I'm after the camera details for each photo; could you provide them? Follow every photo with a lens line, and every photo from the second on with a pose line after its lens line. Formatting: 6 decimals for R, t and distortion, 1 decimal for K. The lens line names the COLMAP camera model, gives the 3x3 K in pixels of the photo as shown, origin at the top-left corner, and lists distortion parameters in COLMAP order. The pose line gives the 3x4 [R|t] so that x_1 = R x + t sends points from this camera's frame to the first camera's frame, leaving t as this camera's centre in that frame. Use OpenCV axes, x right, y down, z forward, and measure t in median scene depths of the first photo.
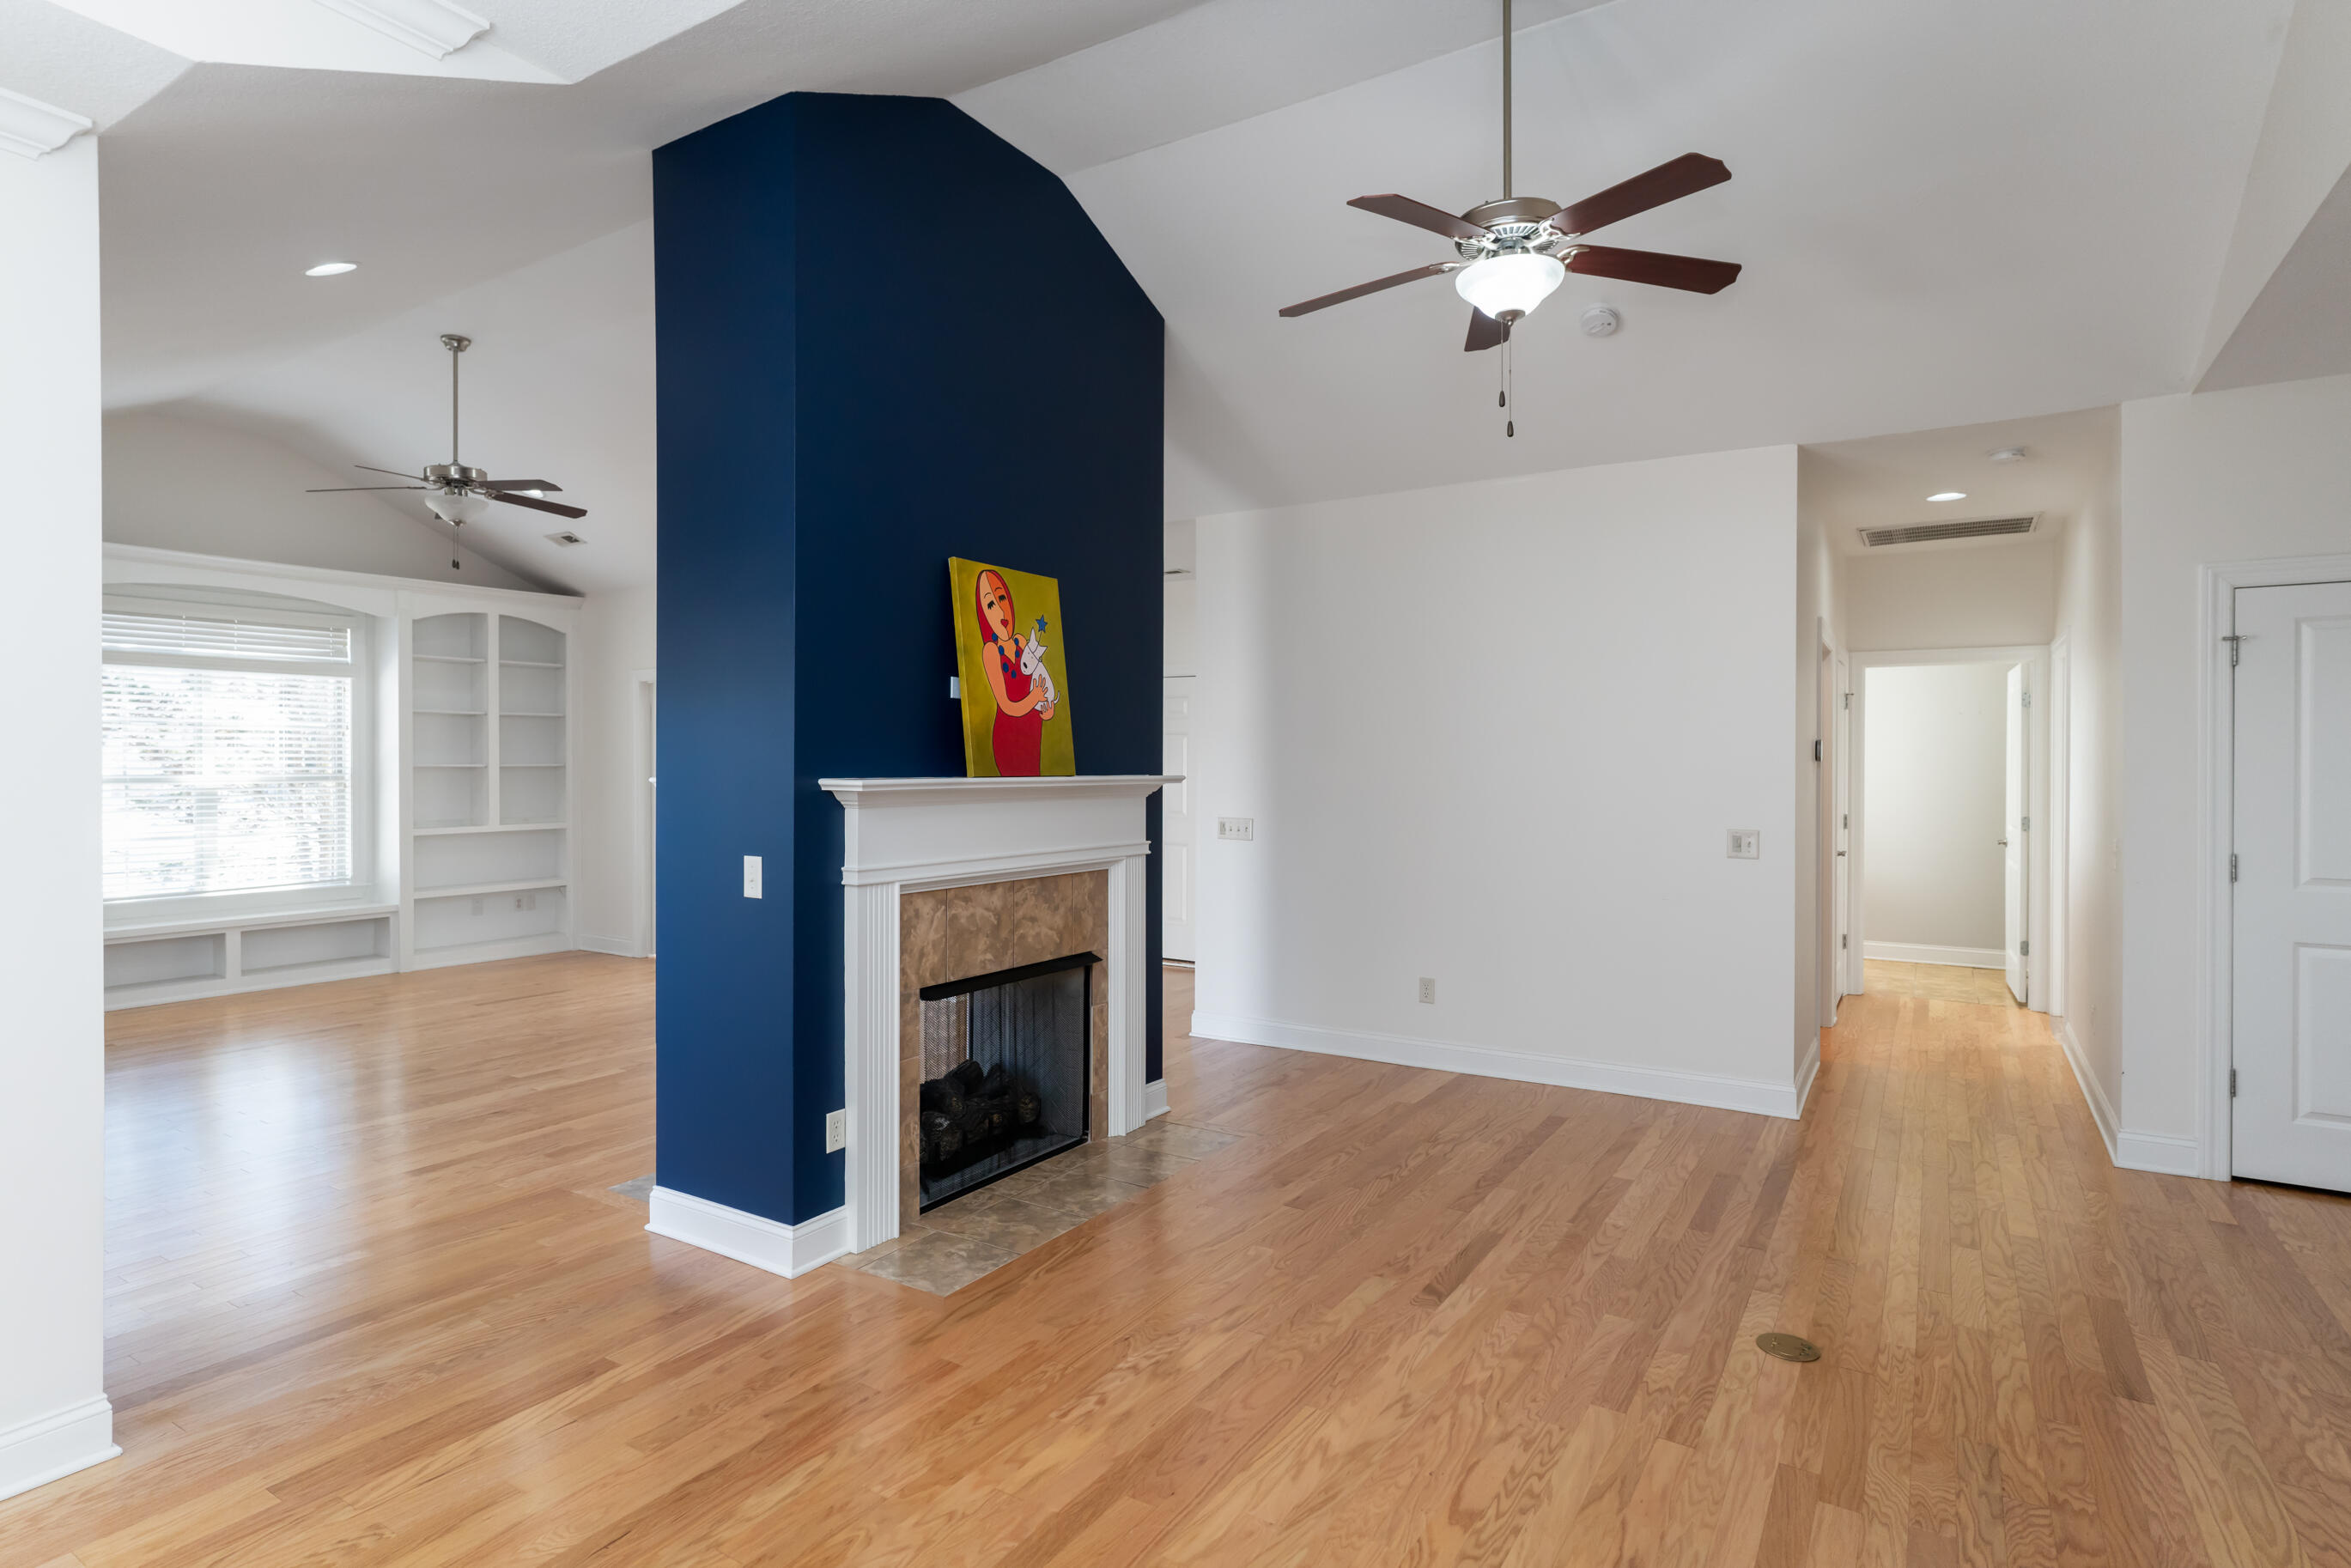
lens RADIAL K [[1222.9, 0, 1139.1], [0, 1222.9, 767.9], [0, 0, 1]] dist [-0.003008, 0.000897]
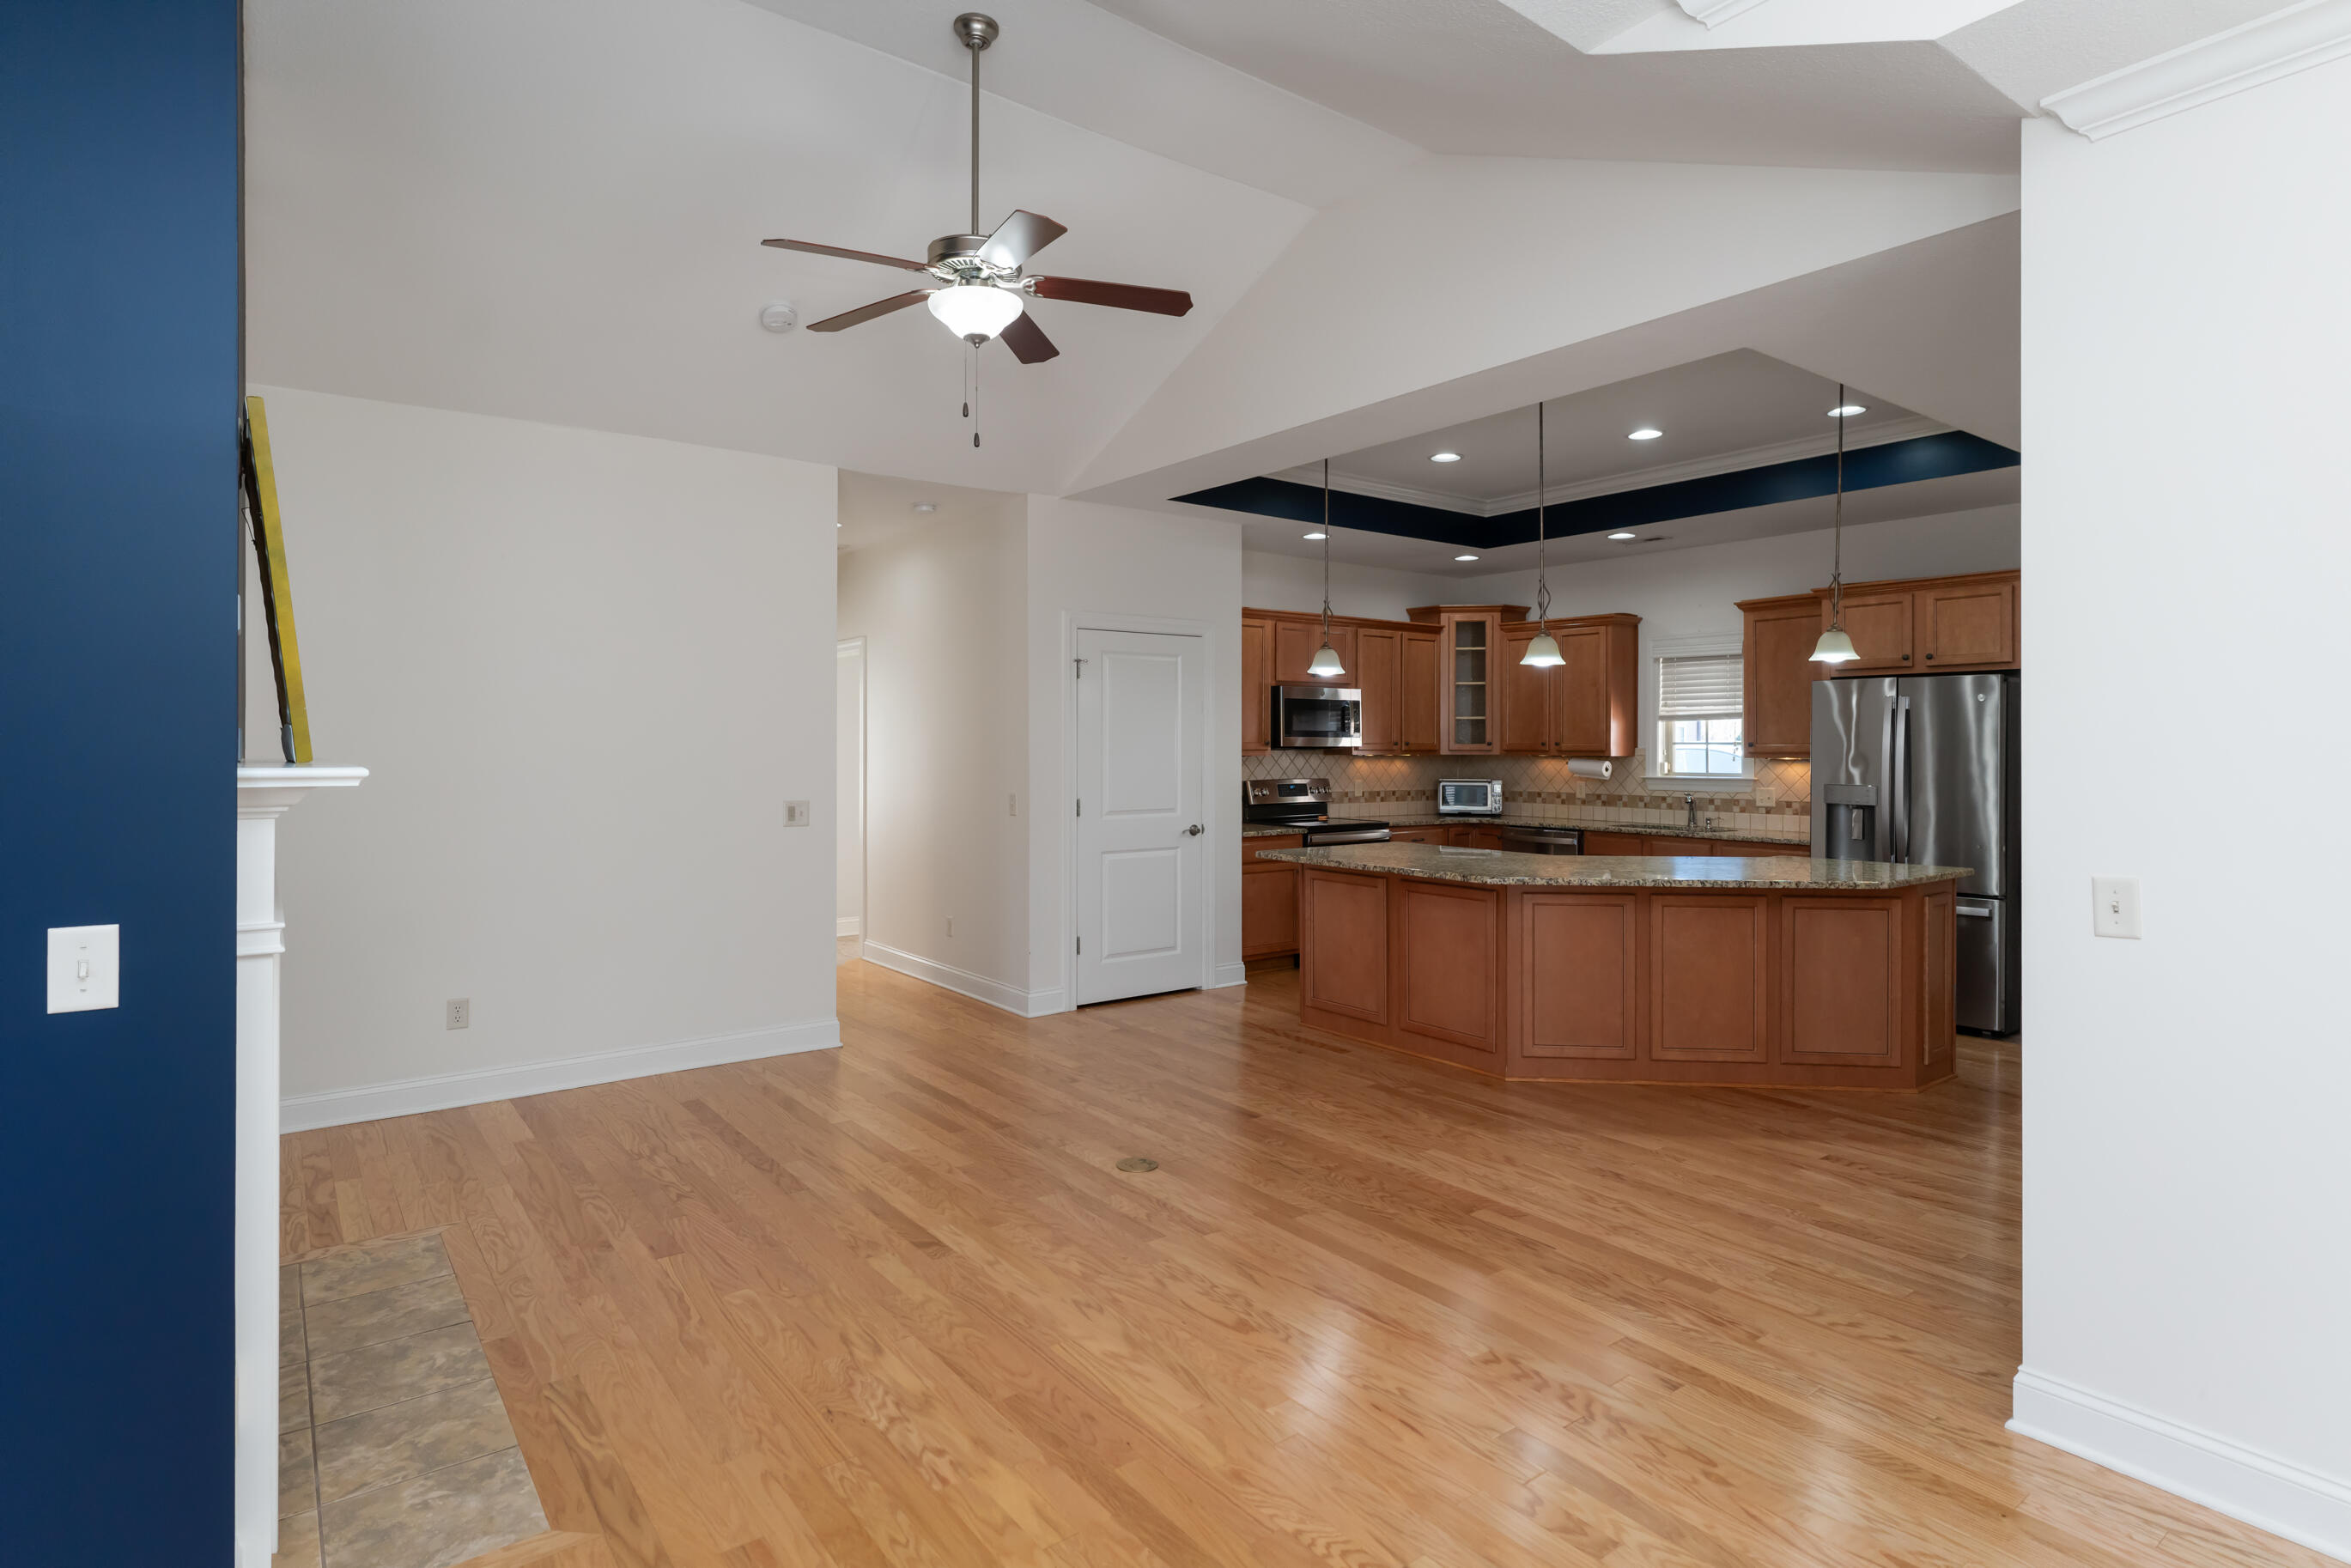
lens RADIAL K [[1227.9, 0, 1195.4], [0, 1227.9, 744.7], [0, 0, 1]] dist [-0.003461, 0.000245]
pose [[0.327729, -0.003071, 0.944767, -0.542906], [0.005122, 0.999986, 0.001474, 0.000152], [-0.944758, 0.004356, 0.327740, 0.349994]]
